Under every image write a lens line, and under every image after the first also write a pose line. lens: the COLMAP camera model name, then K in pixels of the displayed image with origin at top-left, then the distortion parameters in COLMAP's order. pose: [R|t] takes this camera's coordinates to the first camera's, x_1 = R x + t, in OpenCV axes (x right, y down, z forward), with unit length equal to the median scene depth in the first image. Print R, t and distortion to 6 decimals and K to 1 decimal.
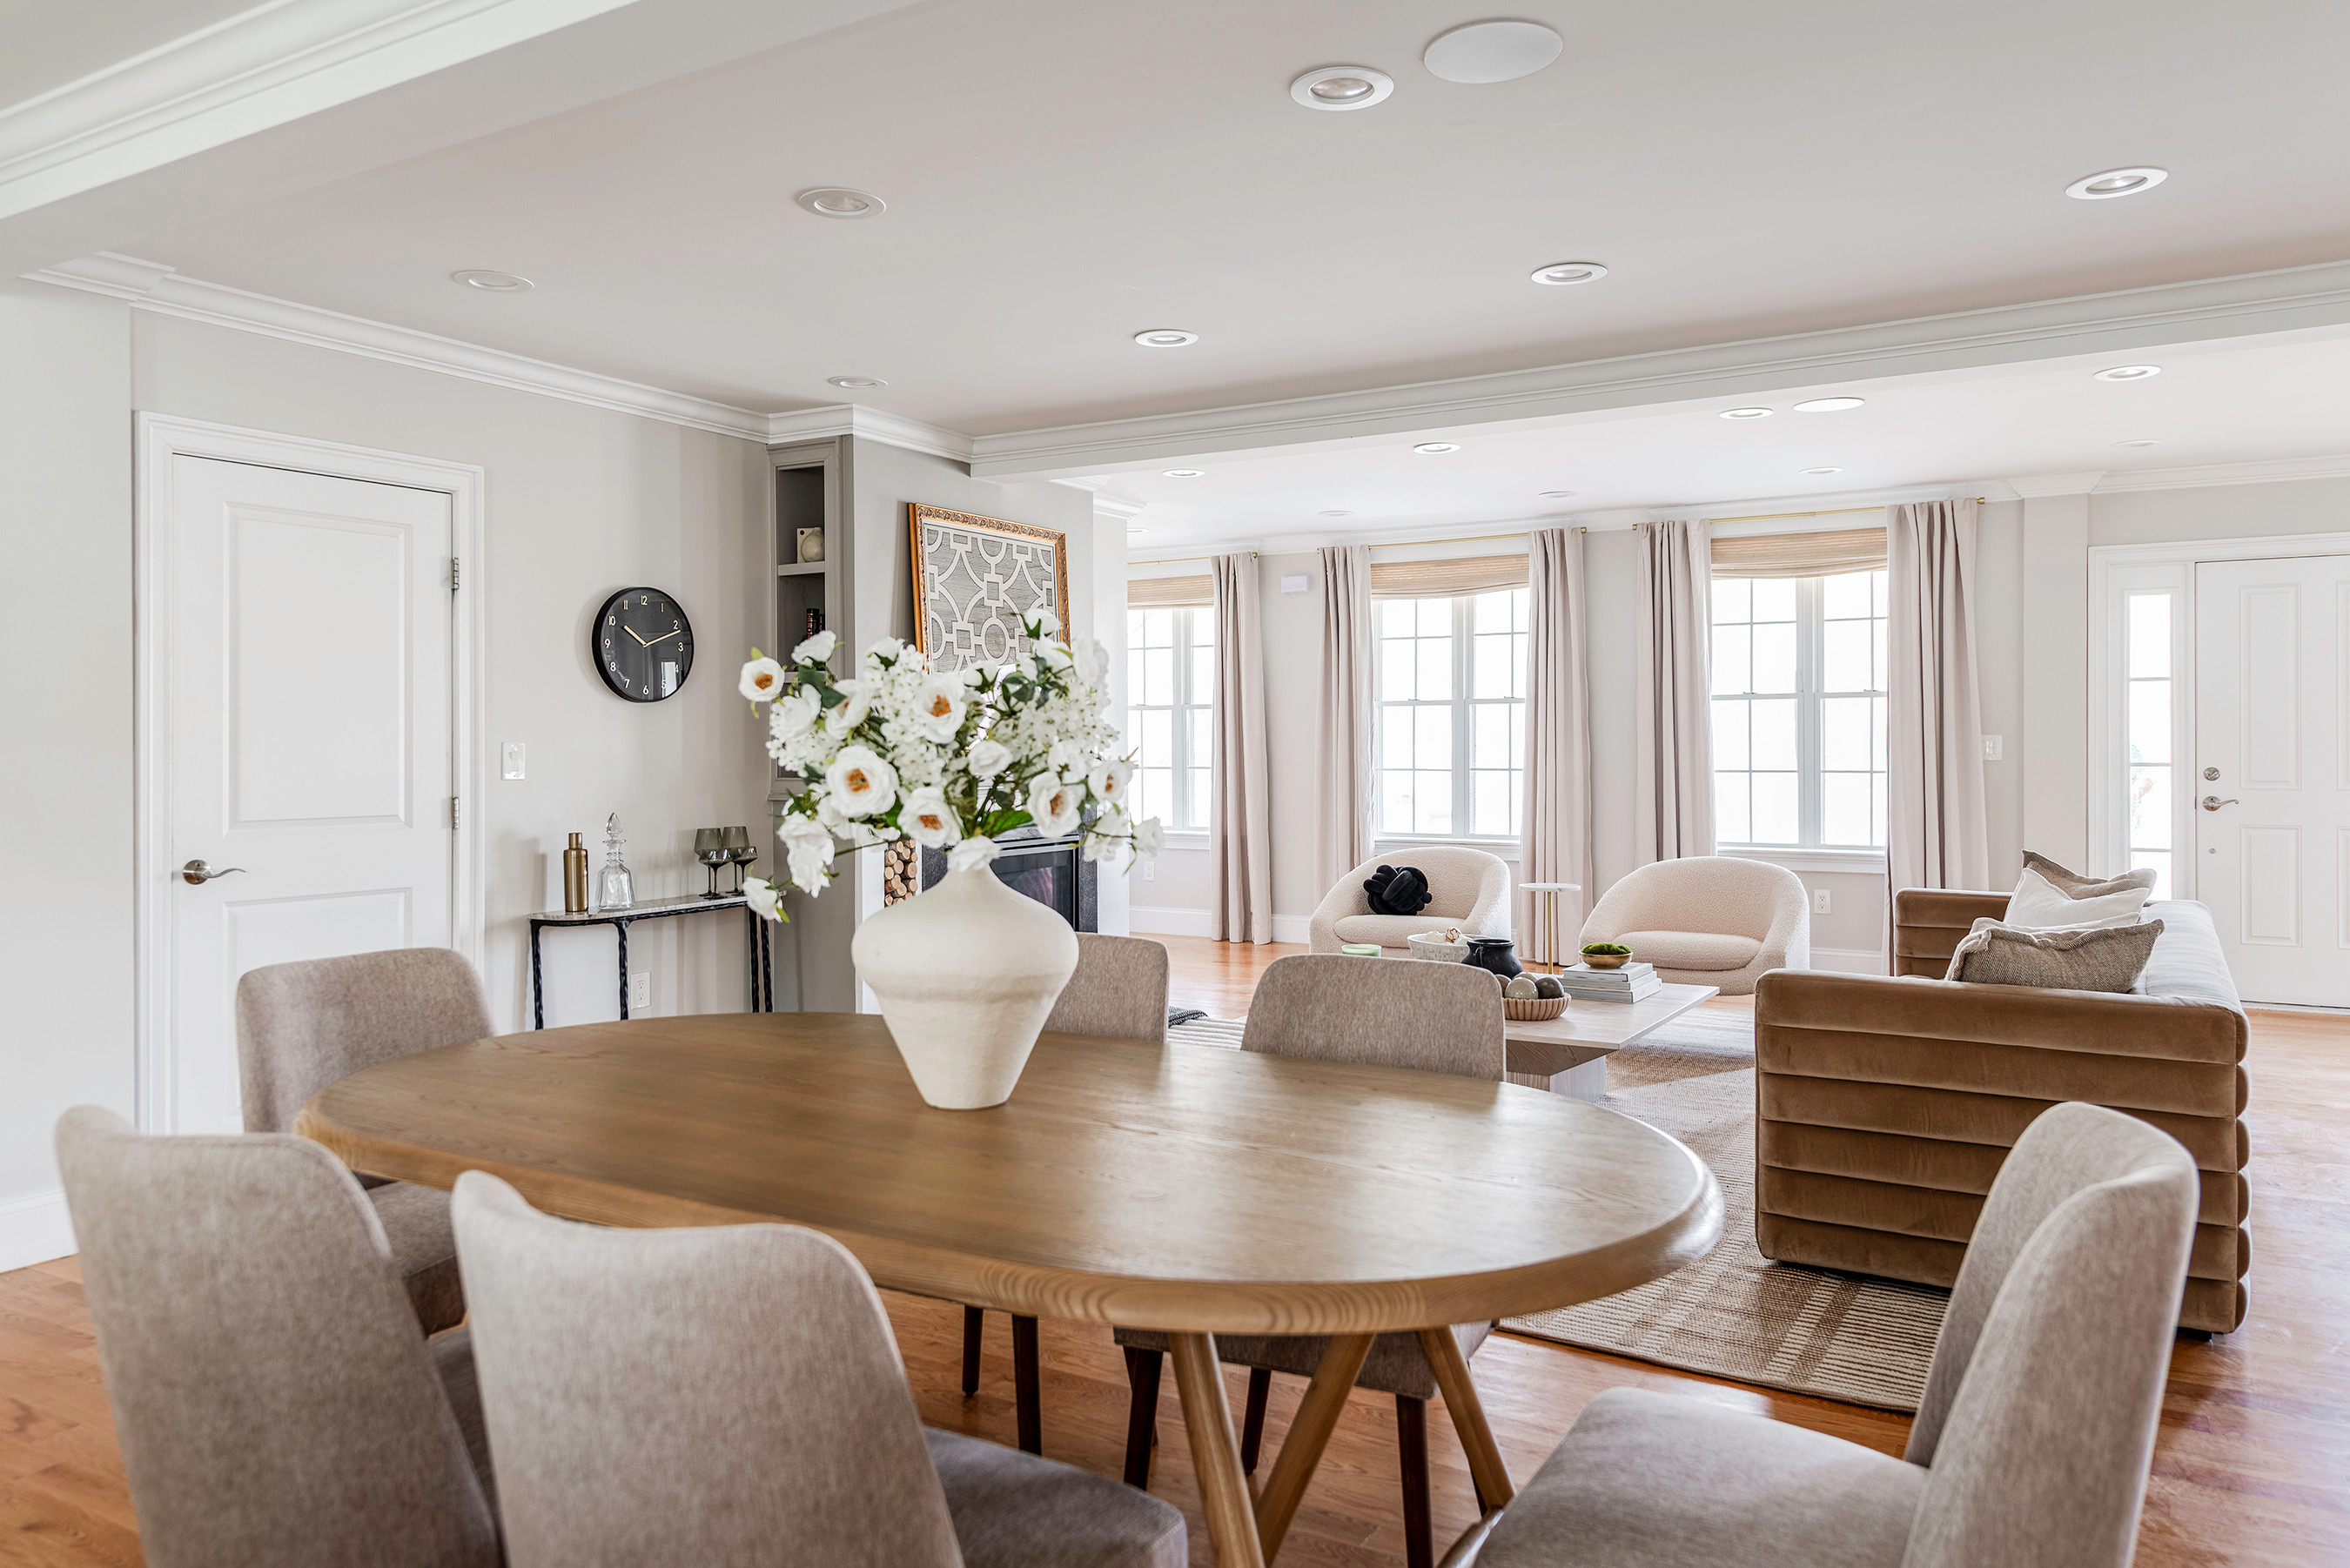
lens RADIAL K [[1616.3, 0, 1174.8], [0, 1616.3, 742.6], [0, 0, 1]] dist [-0.001997, -0.000651]
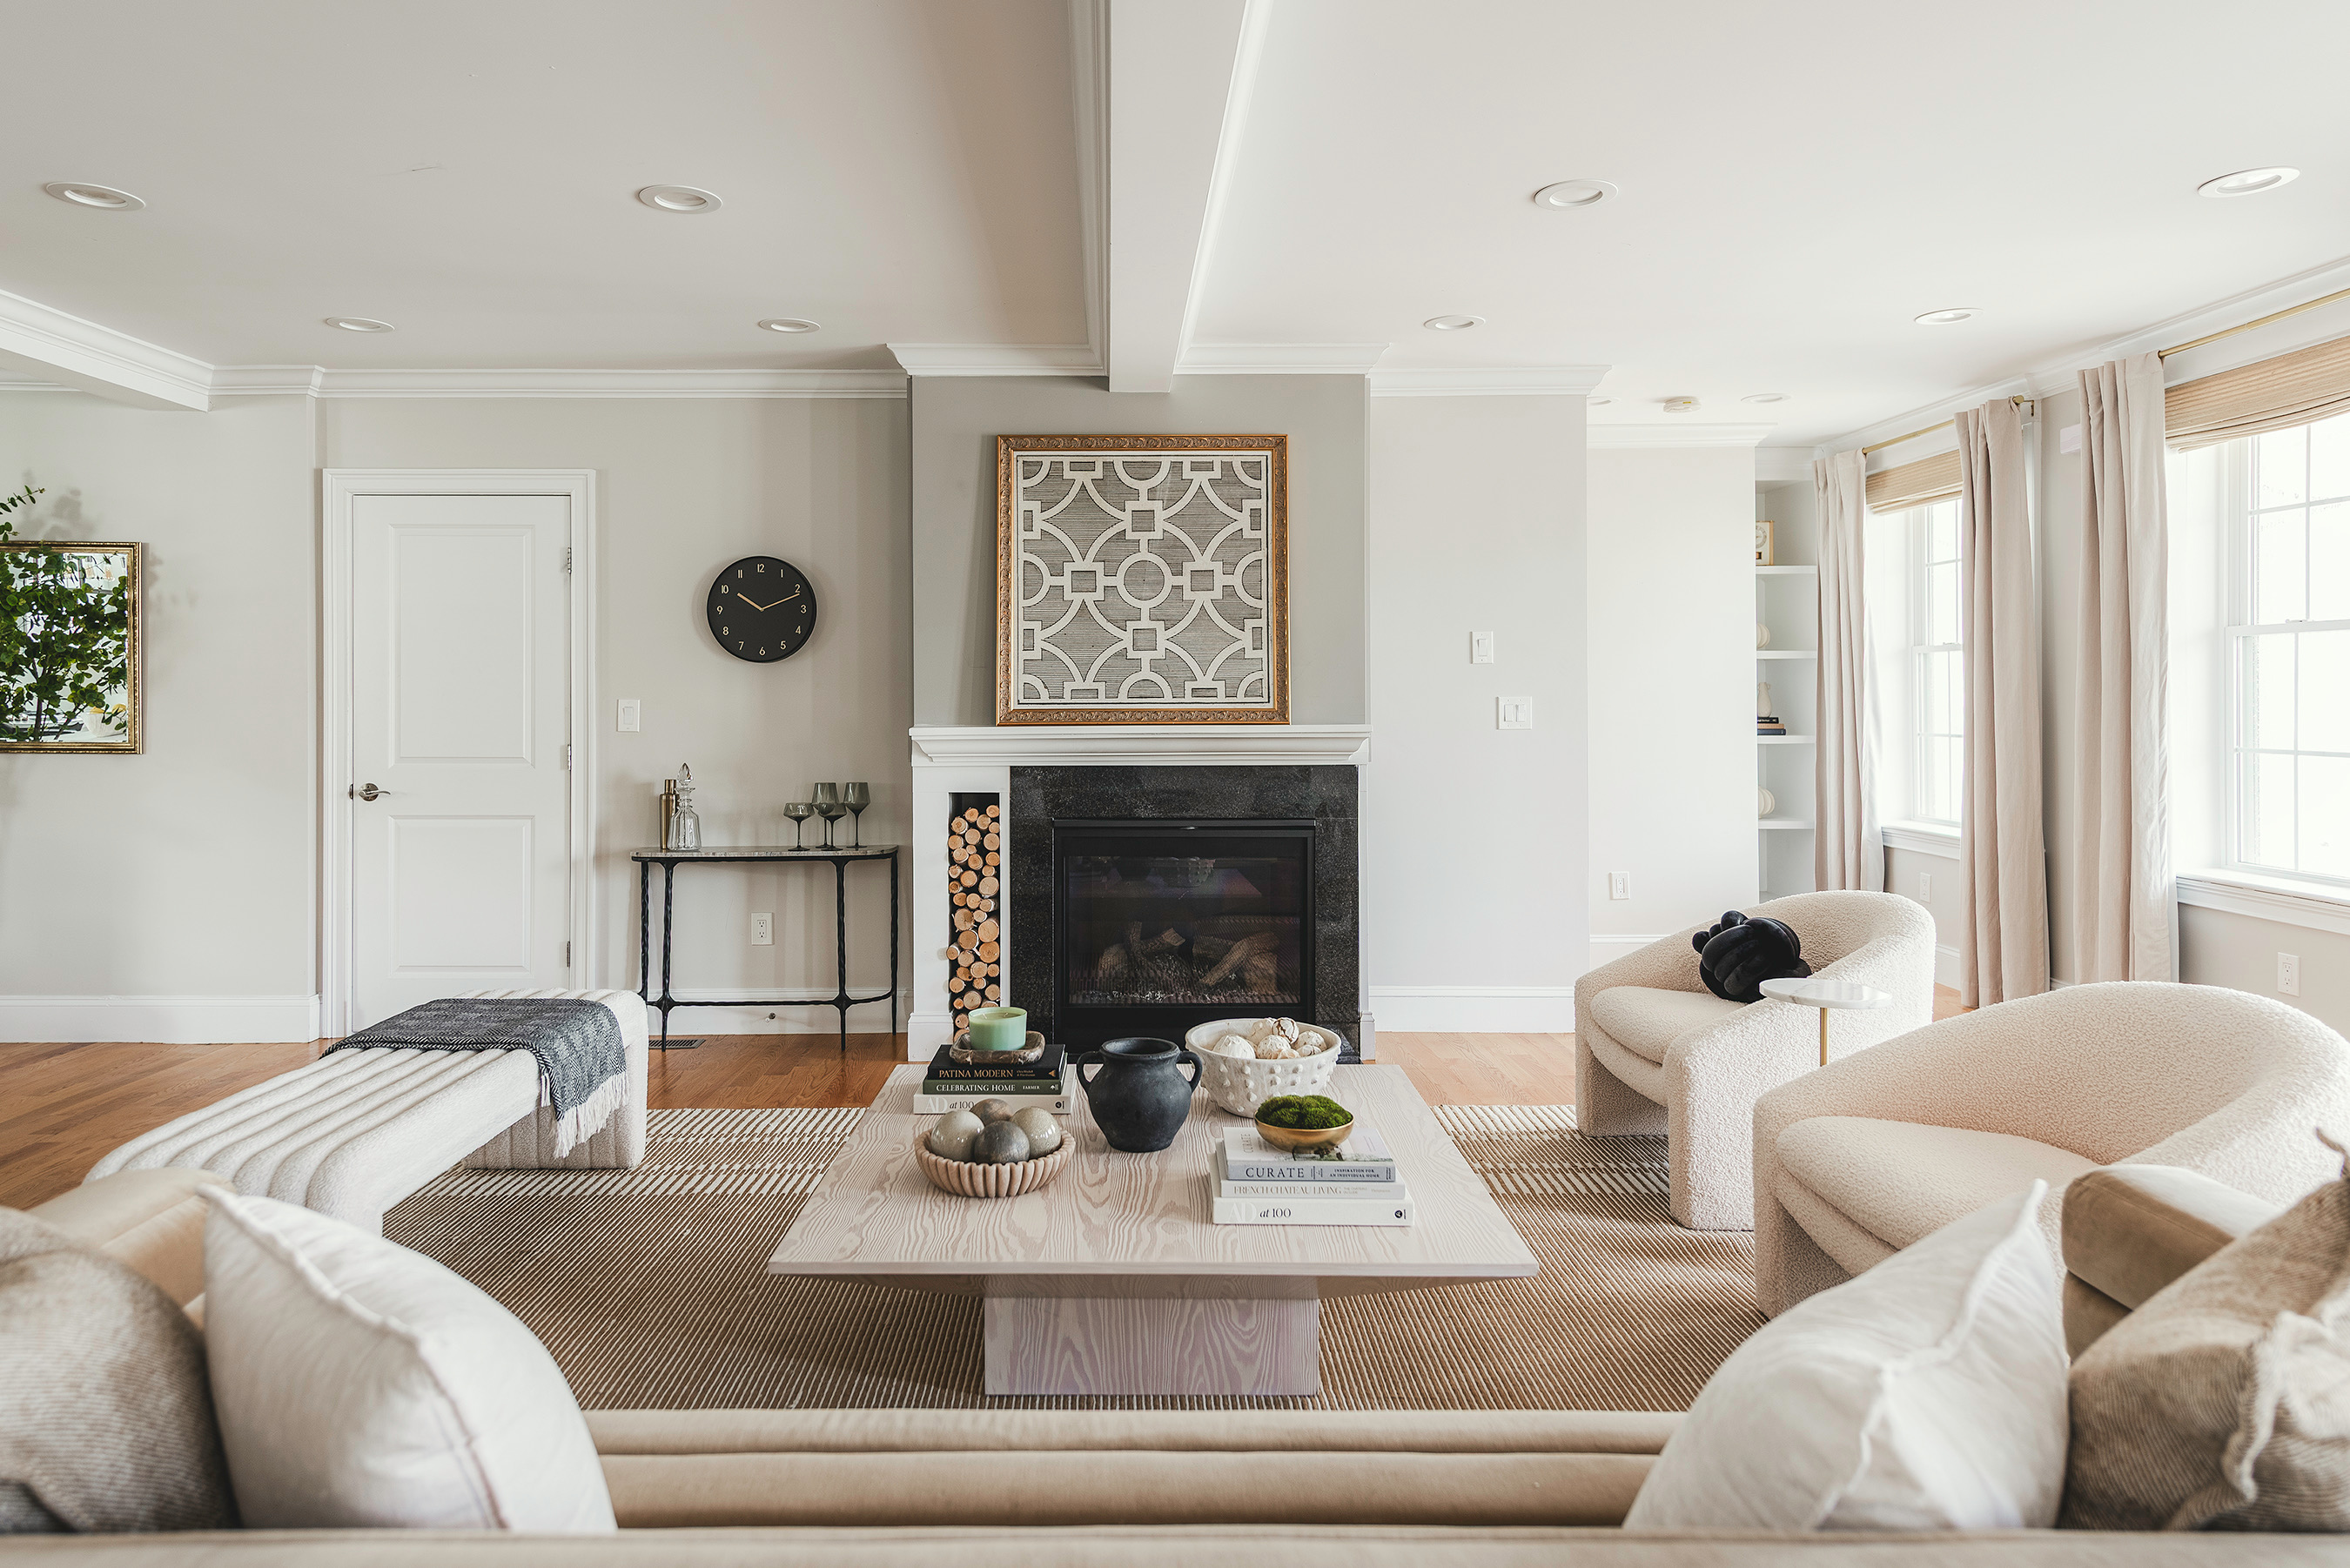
lens RADIAL K [[1379.1, 0, 1170.8], [0, 1379.1, 698.2], [0, 0, 1]] dist [-0.000292, 0.000121]
pose [[0.516586, -0.001538, -0.856234, 0.539687], [-0.001975, 0.999994, -0.002988, 0.000624], [0.856233, 0.003235, 0.516580, 0.679073]]
